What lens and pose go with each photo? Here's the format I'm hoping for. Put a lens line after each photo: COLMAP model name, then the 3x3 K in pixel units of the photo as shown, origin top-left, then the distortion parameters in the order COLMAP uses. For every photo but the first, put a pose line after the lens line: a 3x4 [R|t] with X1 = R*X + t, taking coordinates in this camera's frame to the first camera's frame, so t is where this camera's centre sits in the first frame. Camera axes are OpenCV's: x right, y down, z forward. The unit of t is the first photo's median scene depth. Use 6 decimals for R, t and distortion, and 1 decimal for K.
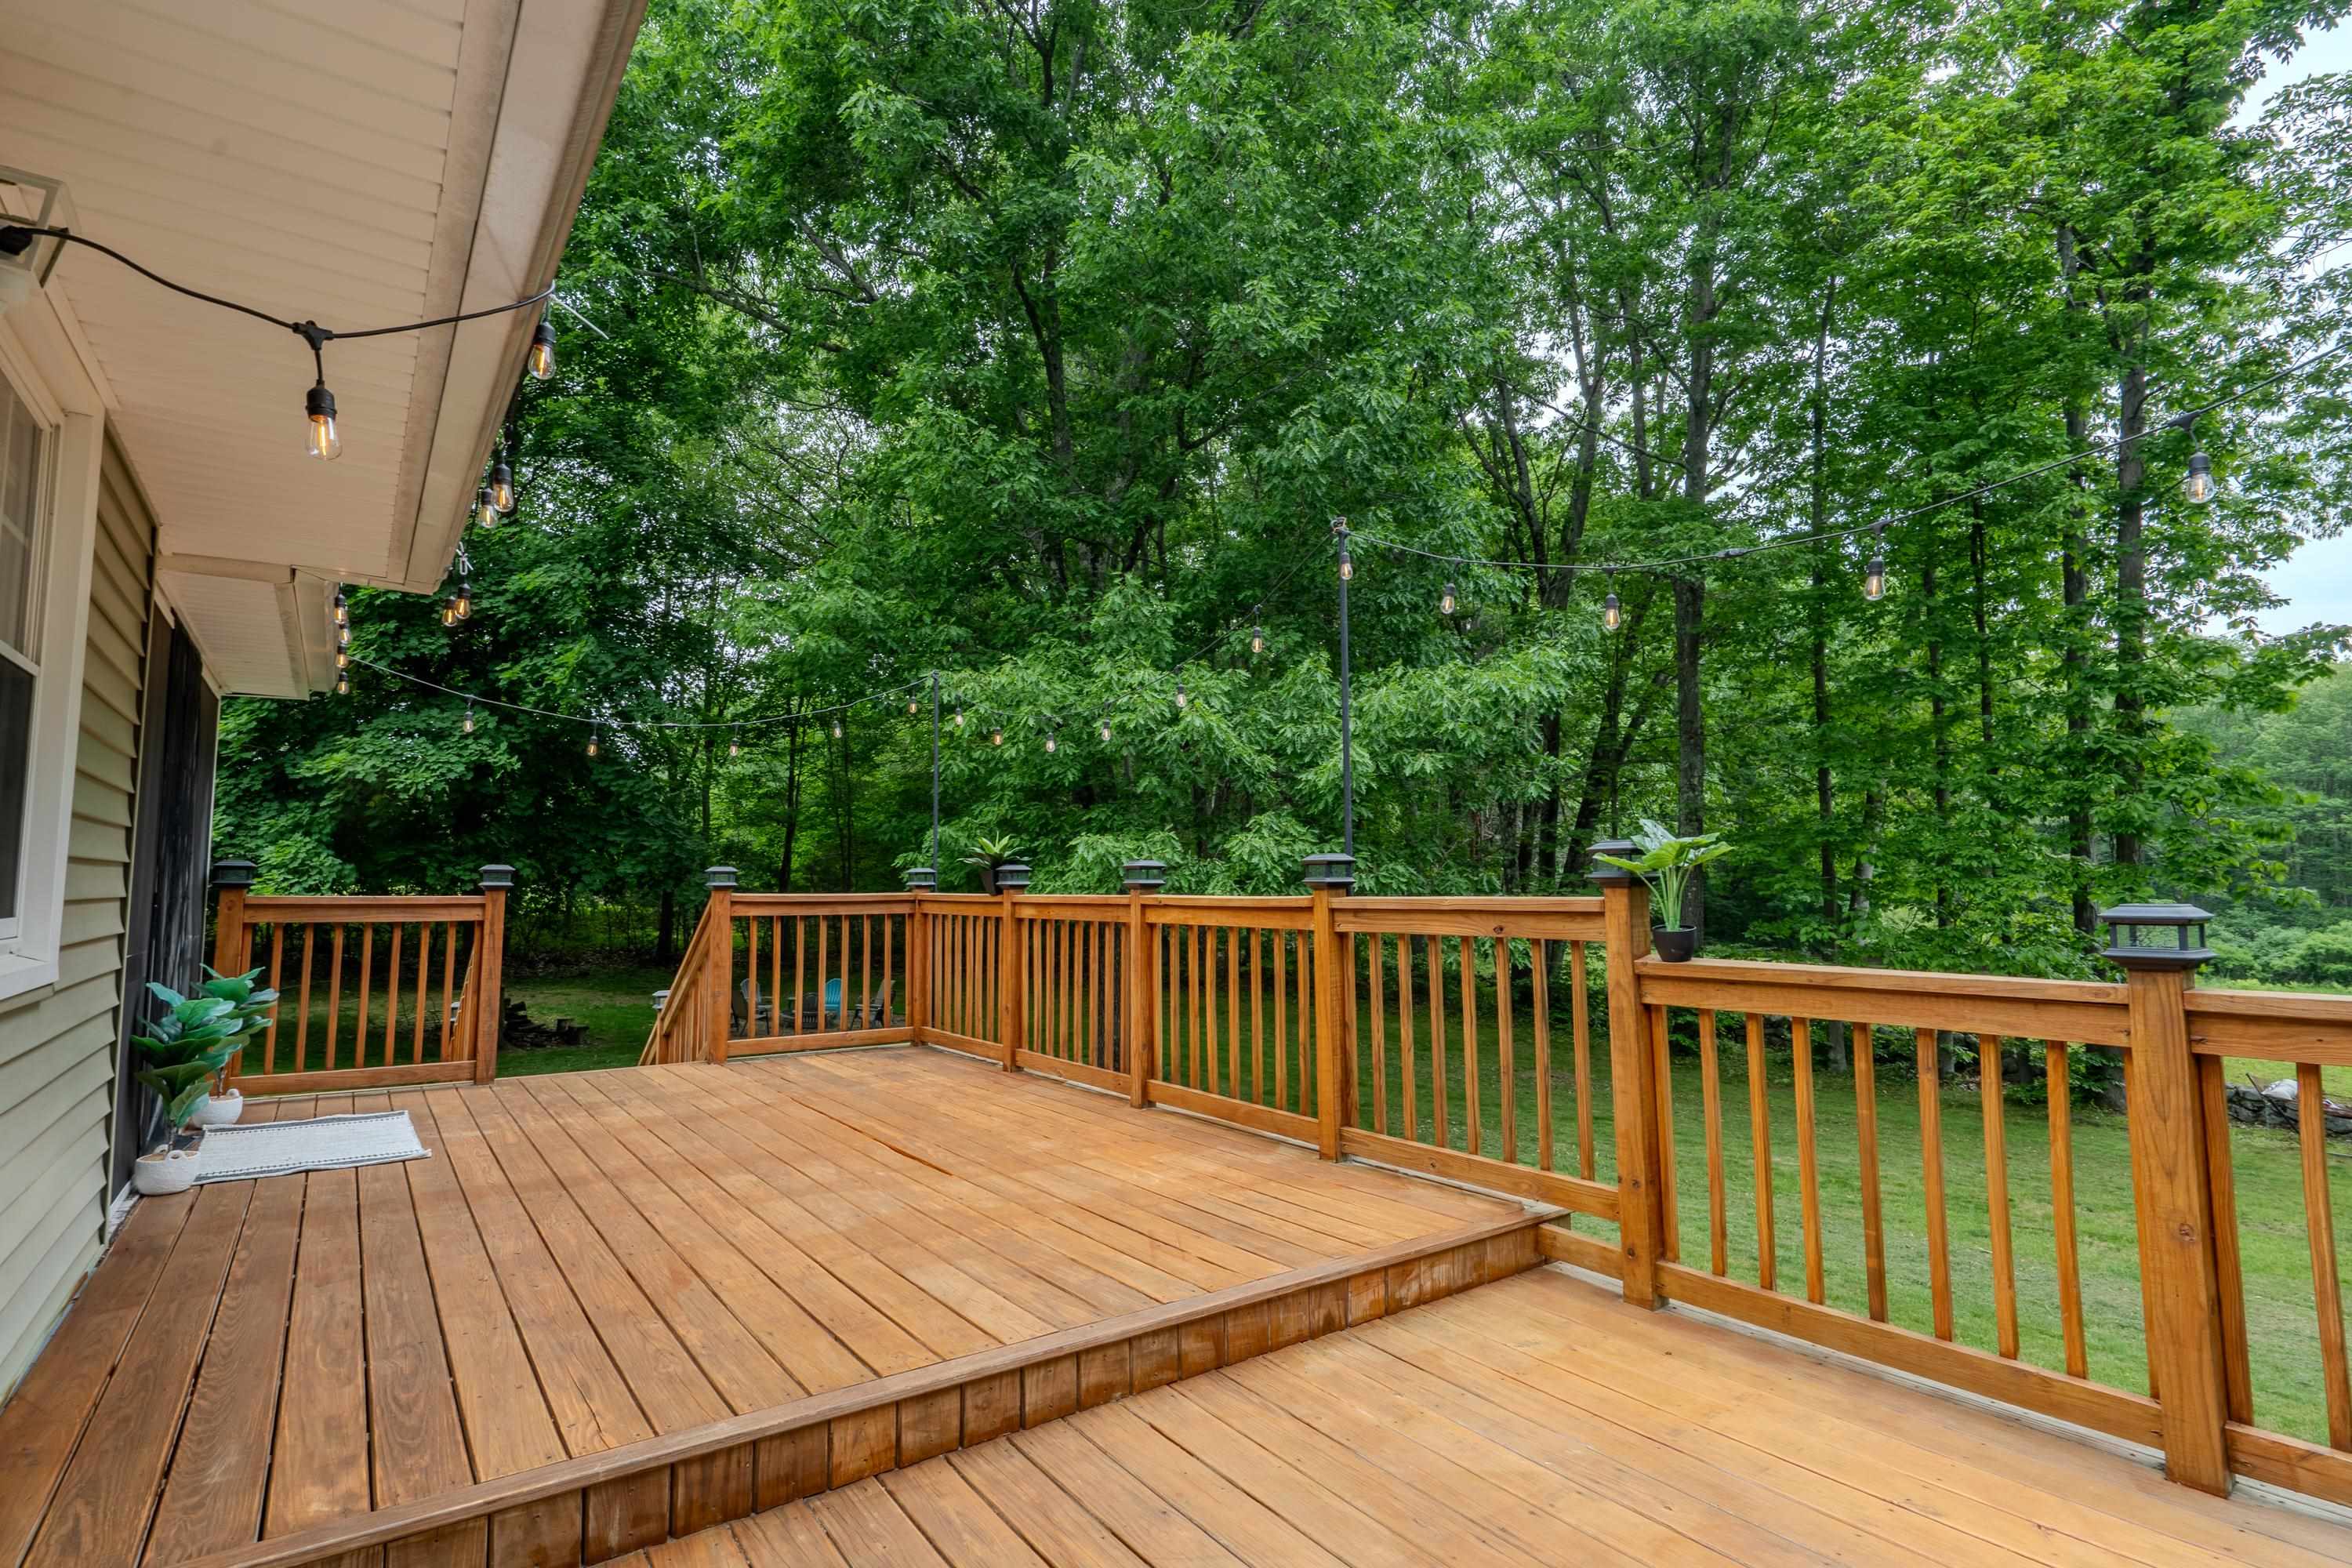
lens RADIAL K [[1145.7, 0, 1151.6], [0, 1145.7, 792.8], [0, 0, 1]] dist [-0.003539, -0.000563]
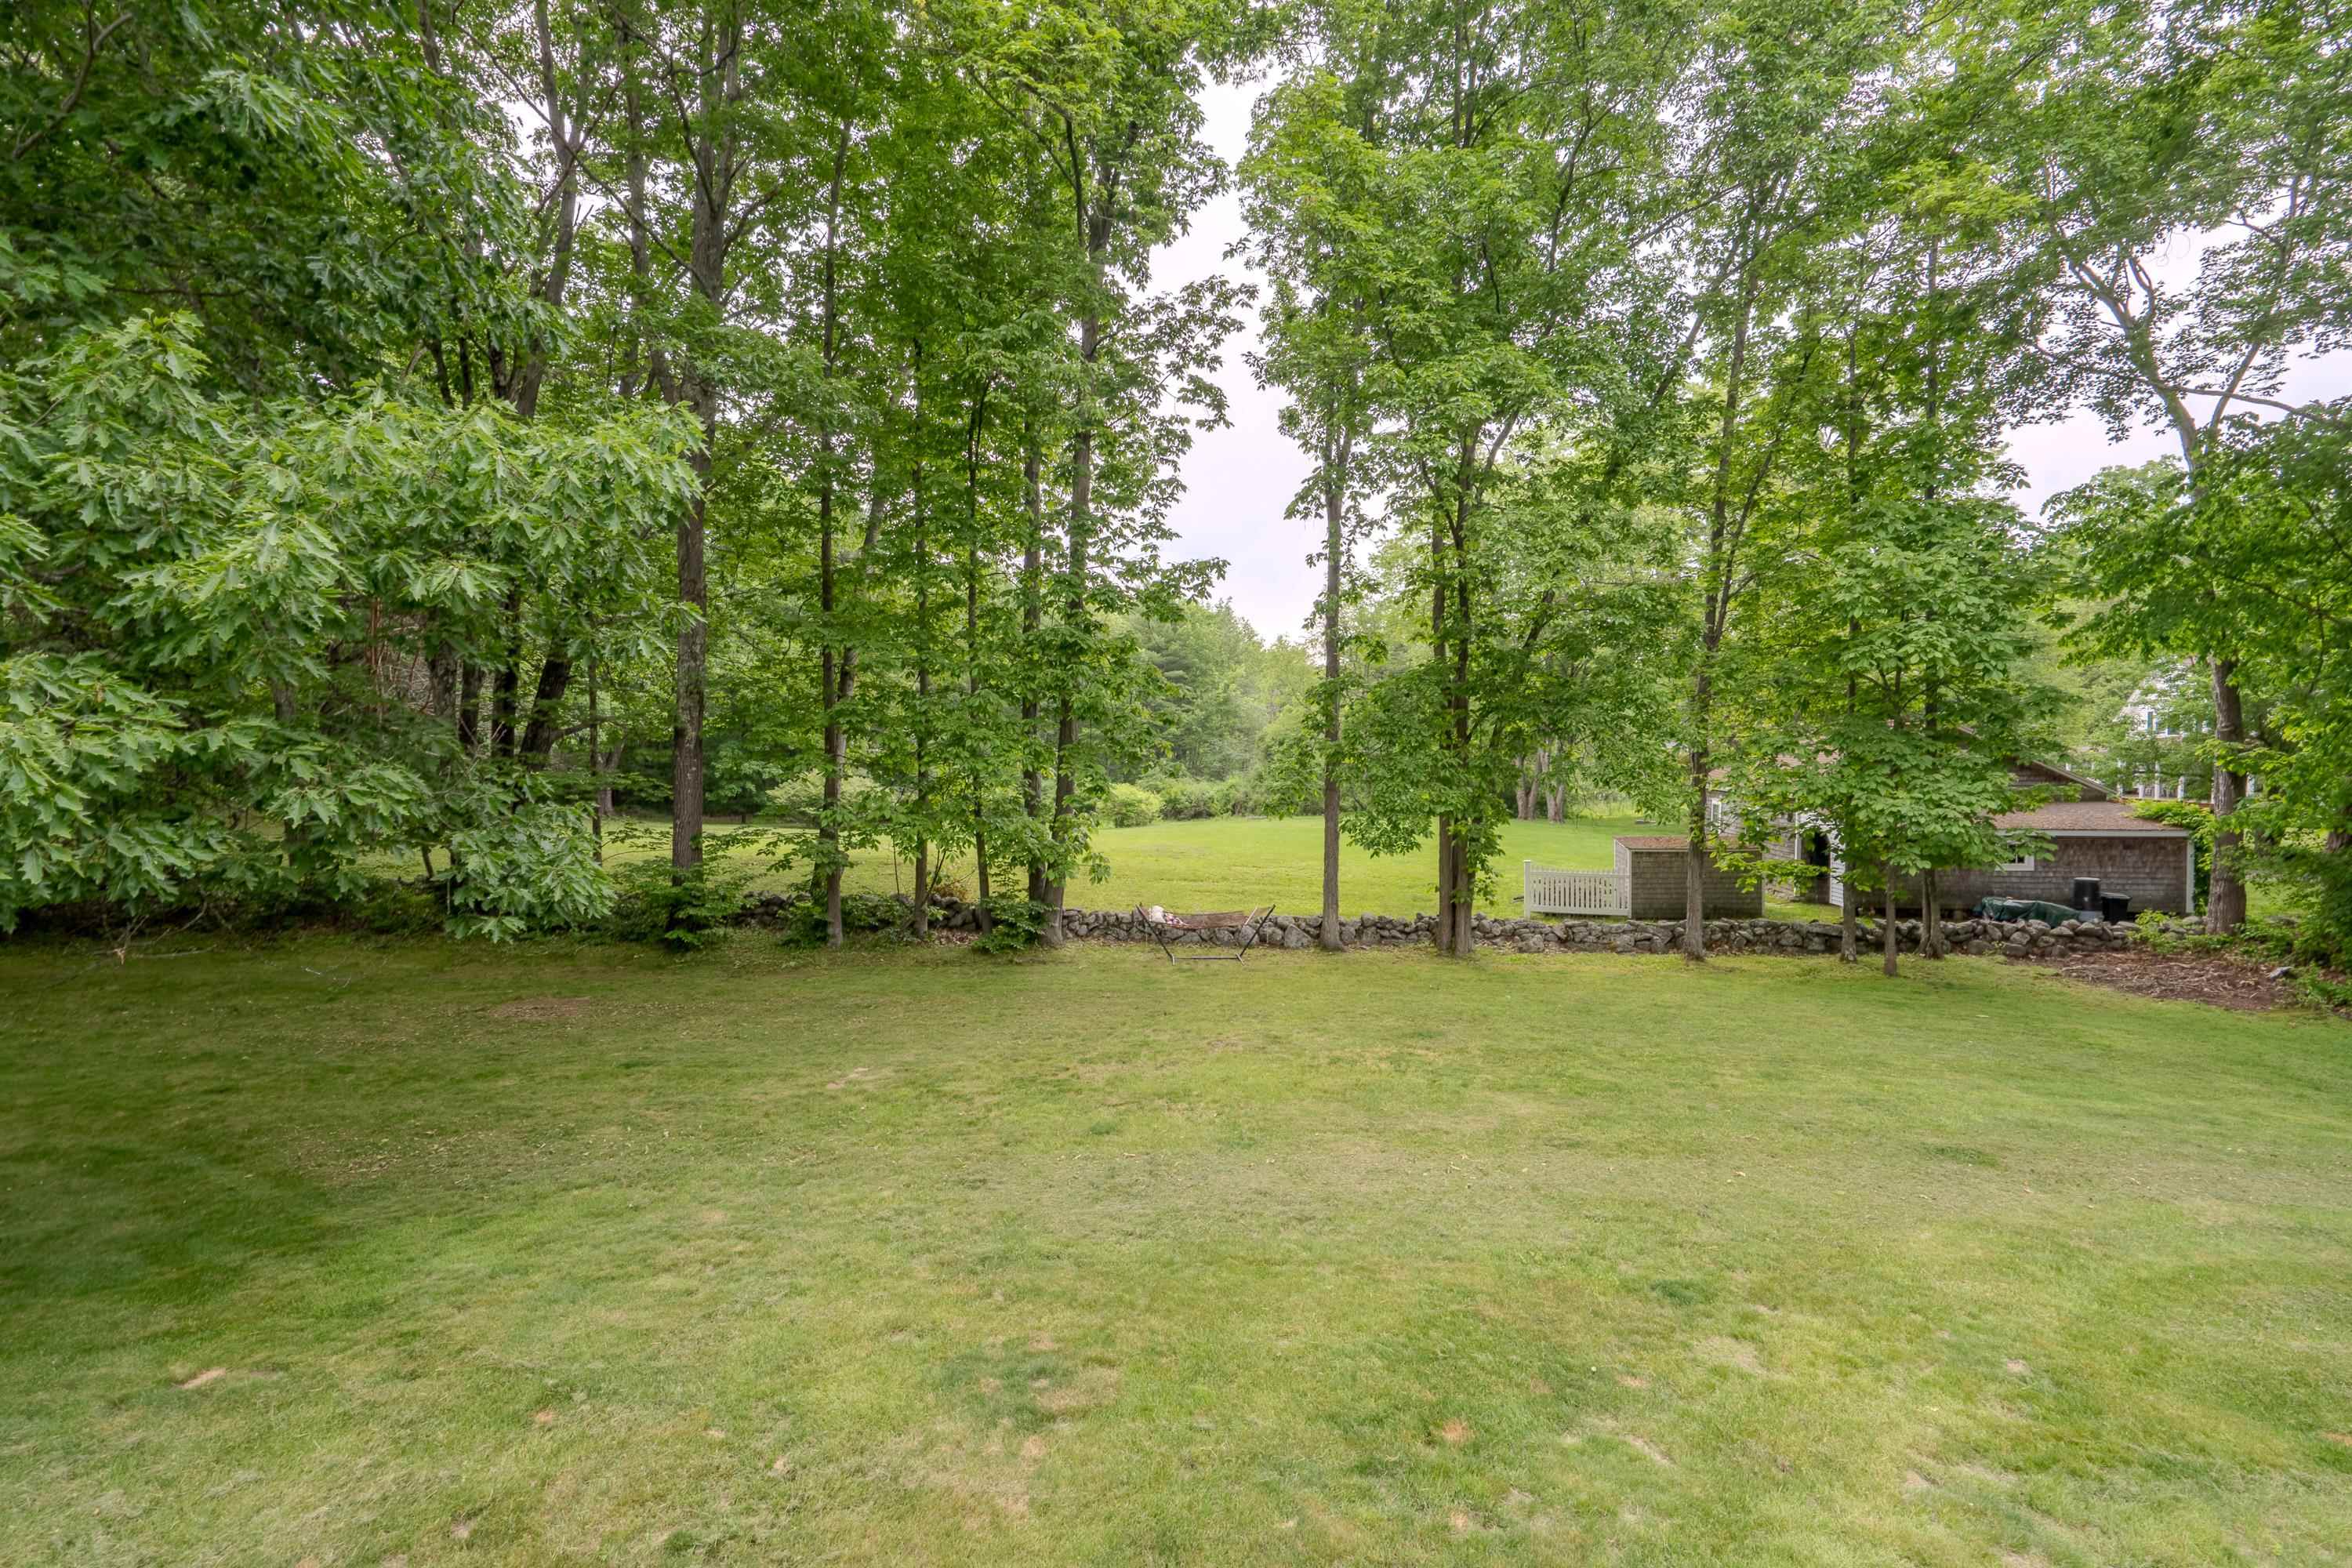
lens RADIAL K [[1073.7, 0, 1166.5], [0, 1073.7, 788.4], [0, 0, 1]] dist [-0.005194, 0.004677]
pose [[0.597038, -0.040958, 0.801167, 0.032213], [-0.051482, 0.994681, 0.089217, 0.008828], [-0.800559, -0.094511, 0.591753, 0.410887]]
